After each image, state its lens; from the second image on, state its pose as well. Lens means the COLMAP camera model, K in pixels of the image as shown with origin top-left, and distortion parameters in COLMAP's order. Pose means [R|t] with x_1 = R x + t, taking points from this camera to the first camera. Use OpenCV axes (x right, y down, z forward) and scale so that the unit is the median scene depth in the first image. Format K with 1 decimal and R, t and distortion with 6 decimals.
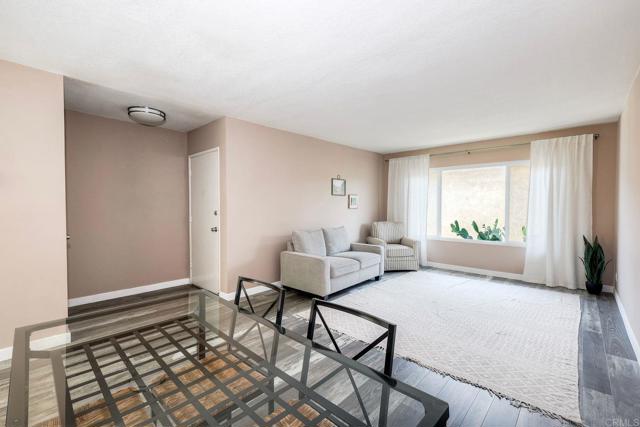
lens RADIAL K [[279.4, 0, 322.4], [0, 279.4, 210.6], [0, 0, 1]] dist [0.002492, -0.000568]
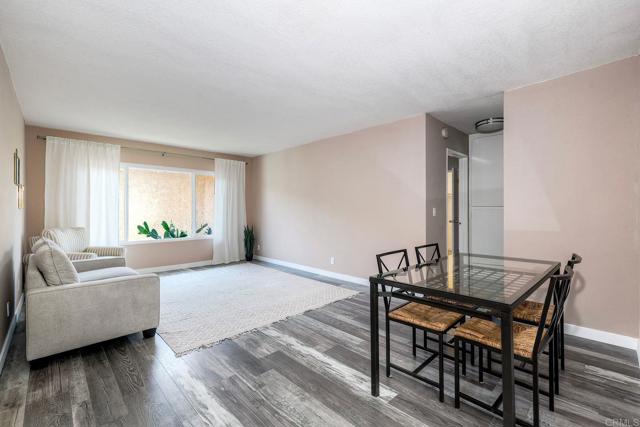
lens RADIAL K [[279.4, 0, 322.4], [0, 279.4, 210.6], [0, 0, 1]] dist [0.002492, -0.000568]
pose [[0.064447, -0.002539, 0.997918, -0.473015], [0.021782, 0.999762, 0.001137, 0.010762], [-0.997683, 0.021664, 0.064487, 0.357083]]
